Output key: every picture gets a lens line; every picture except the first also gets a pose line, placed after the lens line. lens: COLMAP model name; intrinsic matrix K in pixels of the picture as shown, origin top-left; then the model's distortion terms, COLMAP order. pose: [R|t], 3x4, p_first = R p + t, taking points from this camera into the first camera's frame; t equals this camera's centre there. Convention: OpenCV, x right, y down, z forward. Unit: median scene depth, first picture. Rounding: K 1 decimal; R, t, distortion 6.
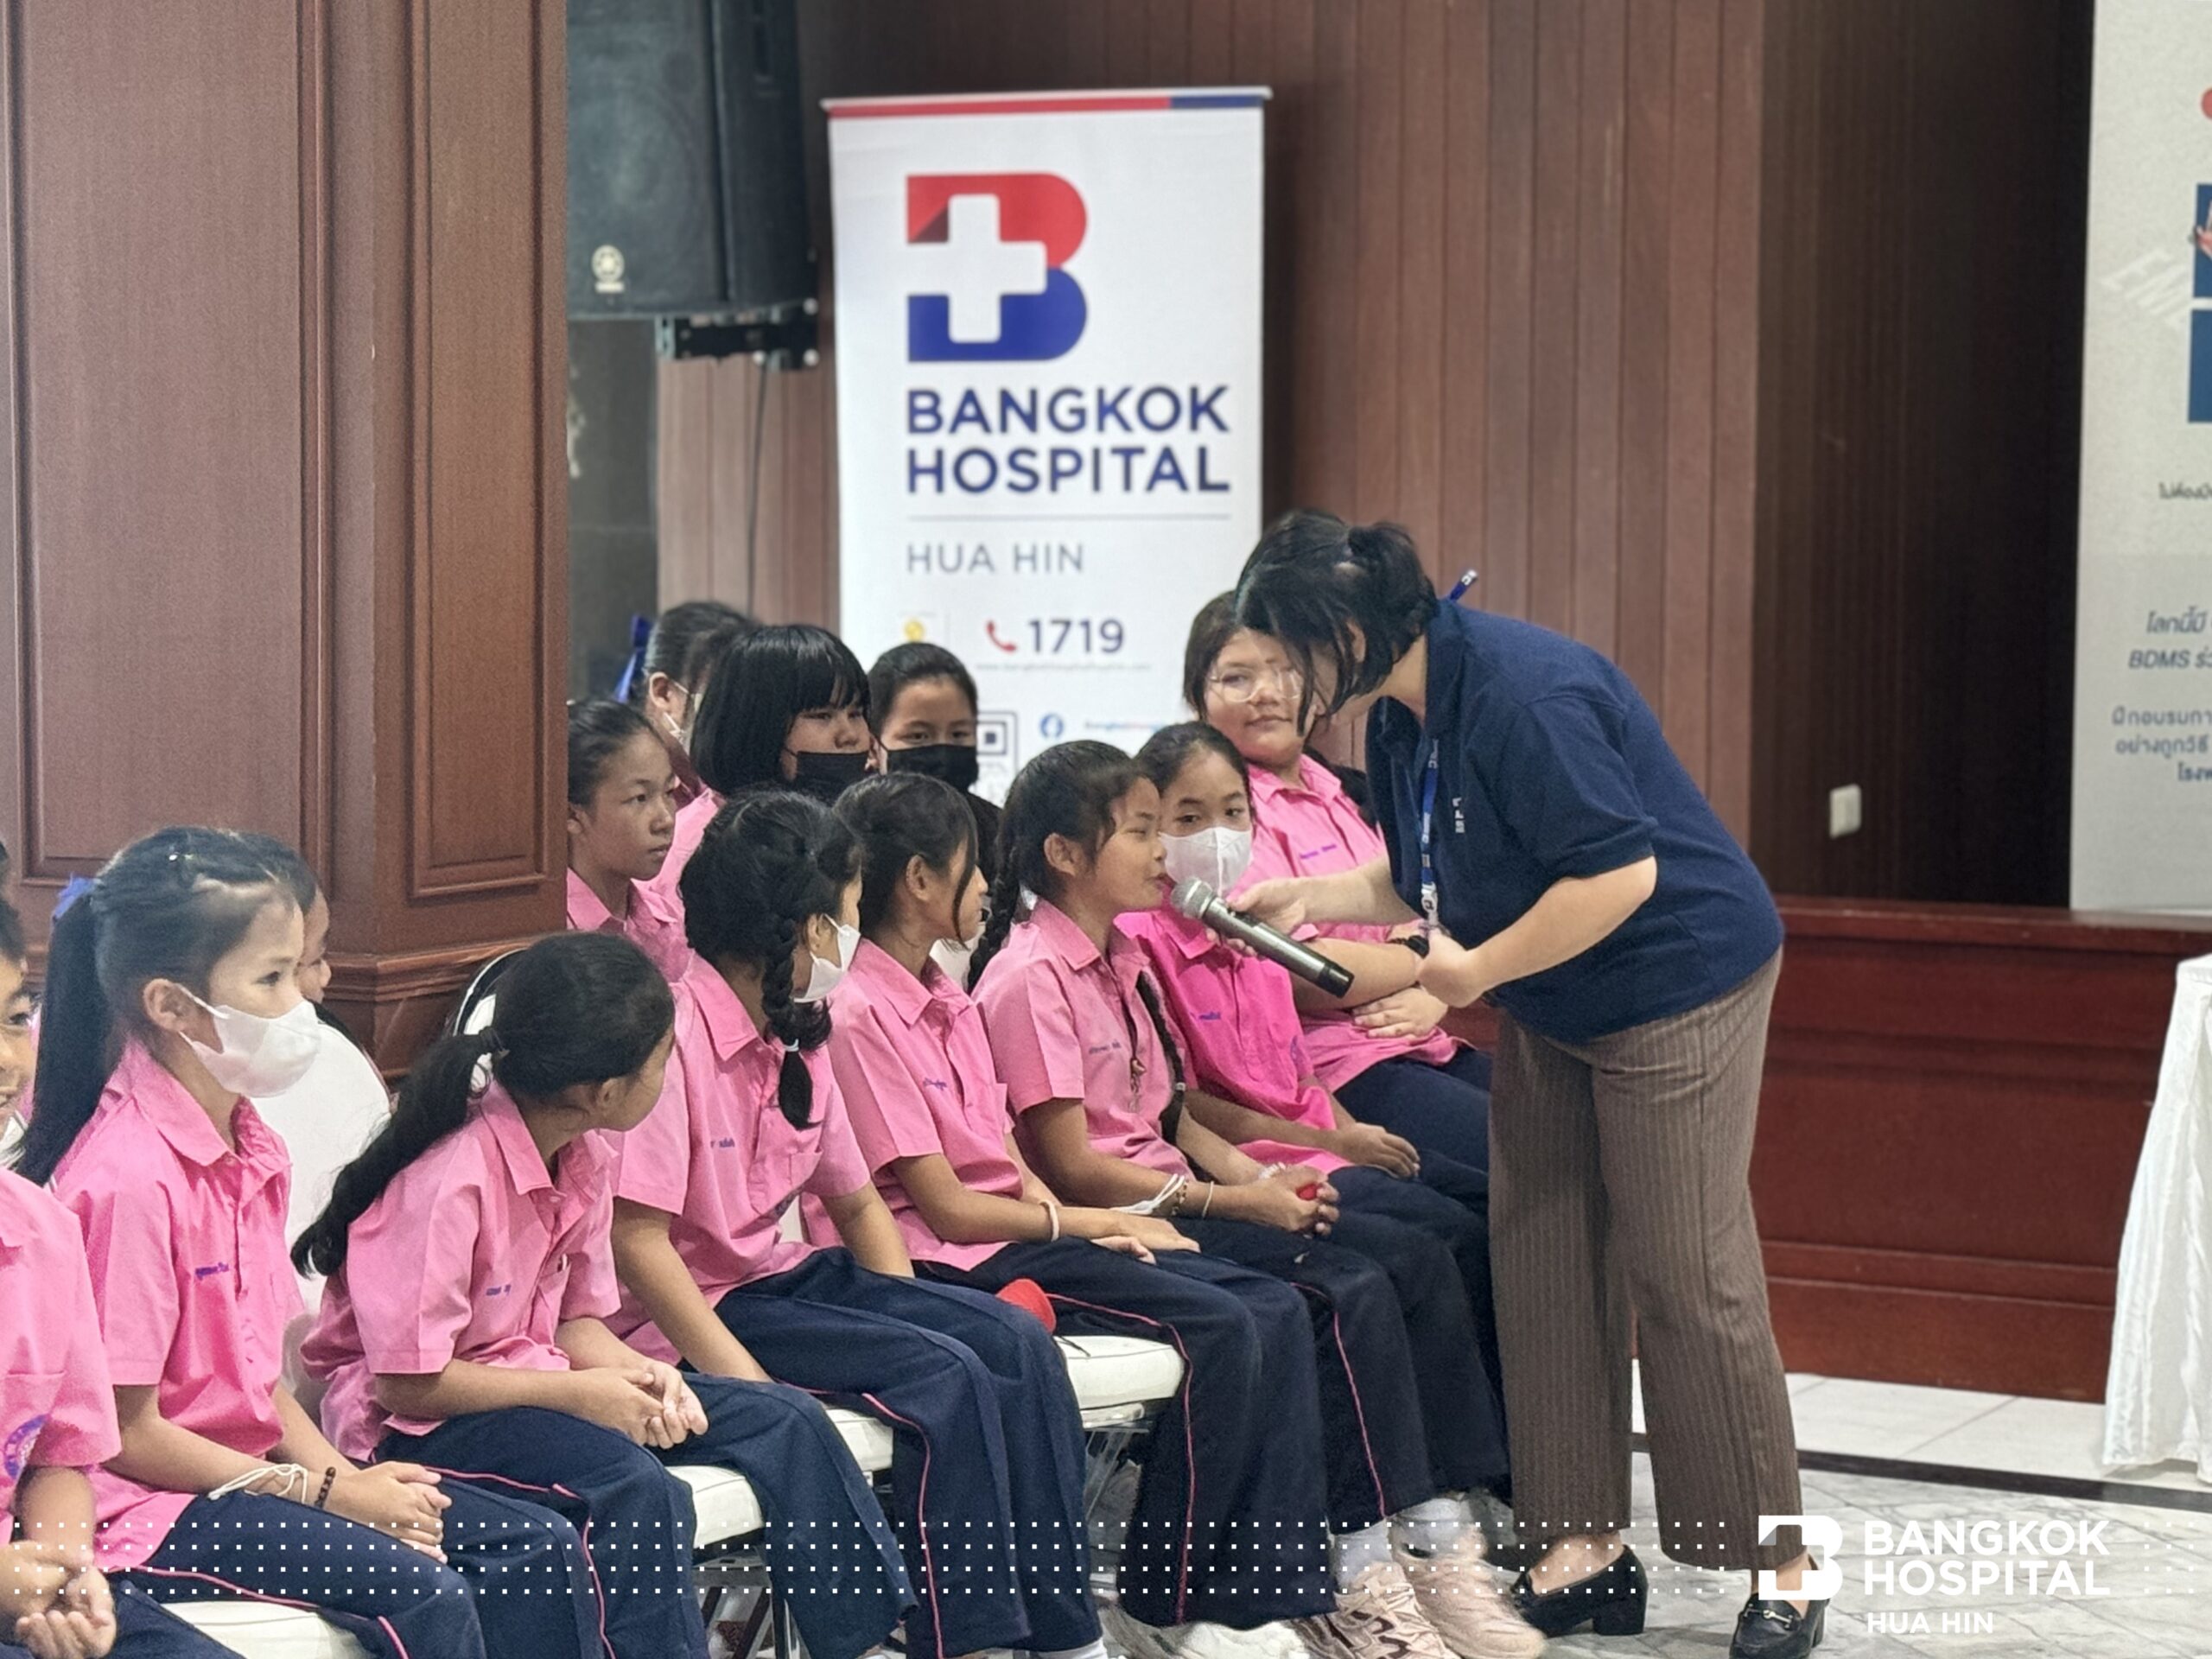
lens RADIAL K [[5576.1, 0, 1106.0], [0, 5576.1, 829.5], [0, 0, 1]] dist [-0.016164, 3.243318]
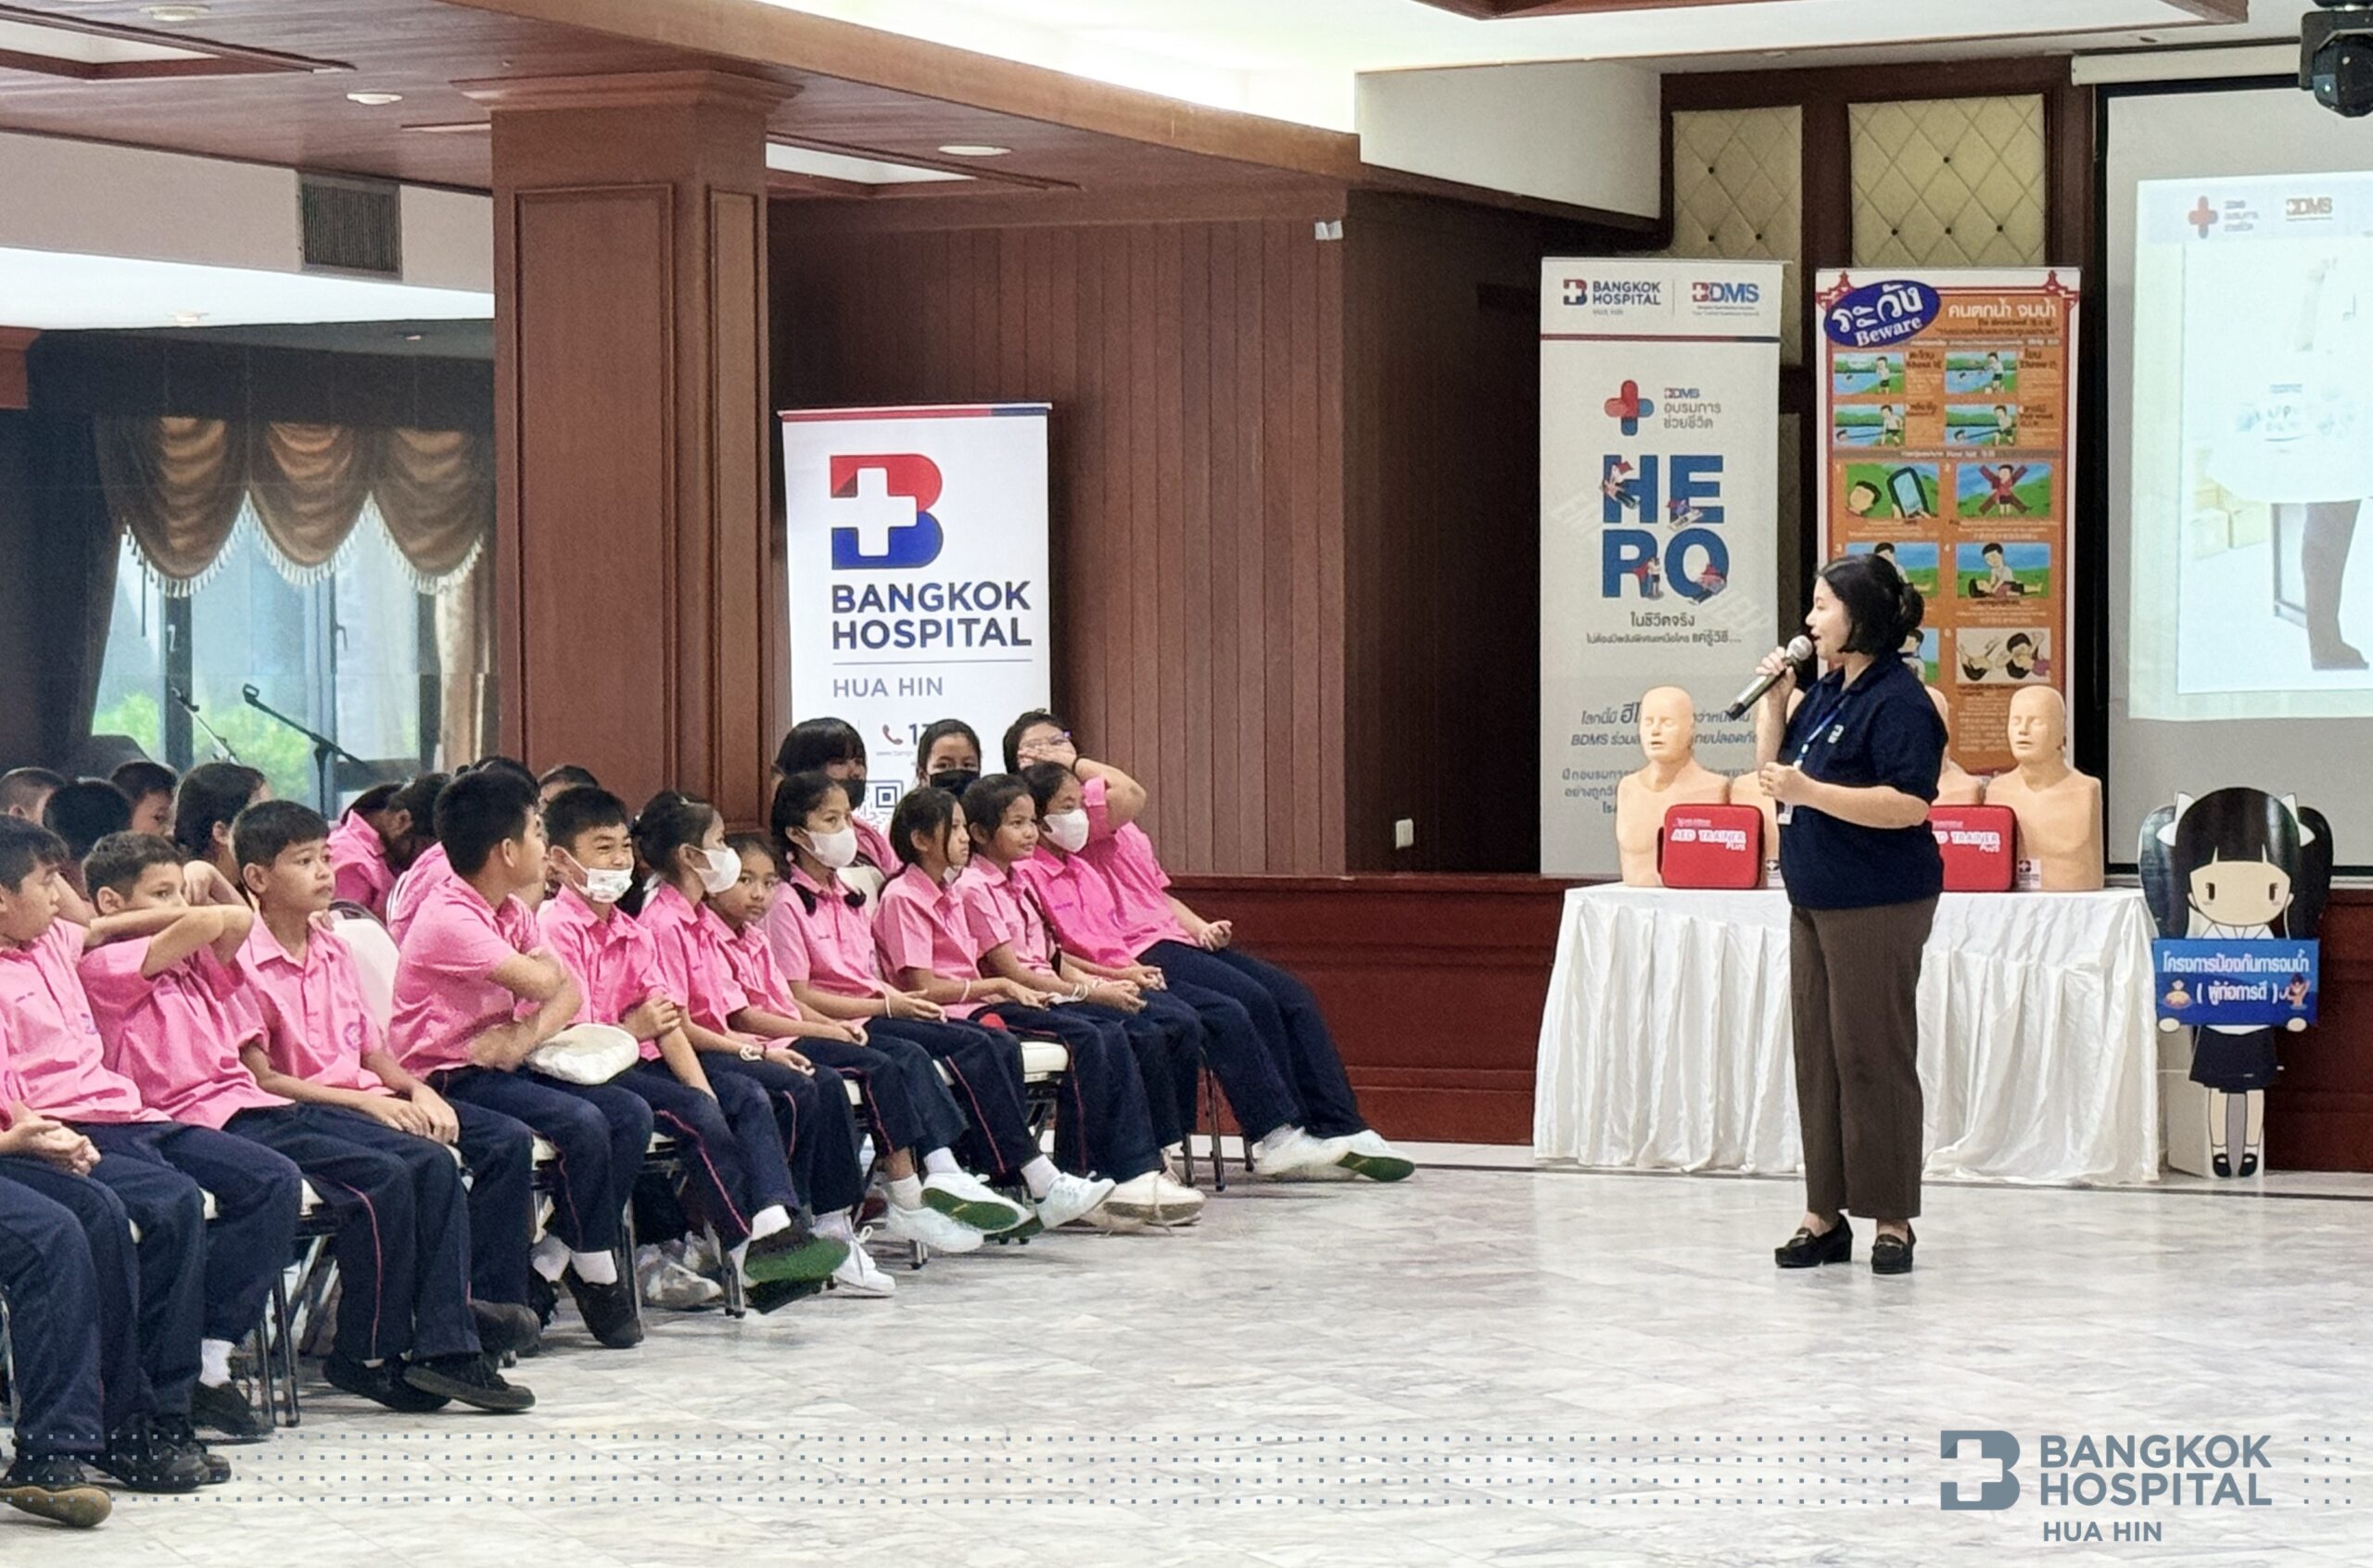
lens RADIAL K [[5965.5, 0, 1186.5], [0, 5965.5, 784.0], [0, 0, 1]] dist [0.183979, -0.210614]
pose [[0.996832, -0.014731, 0.078161, -0.070425], [0.017720, 0.999133, -0.037678, 0.048070], [-0.077538, 0.038944, 0.996229, -0.764728]]
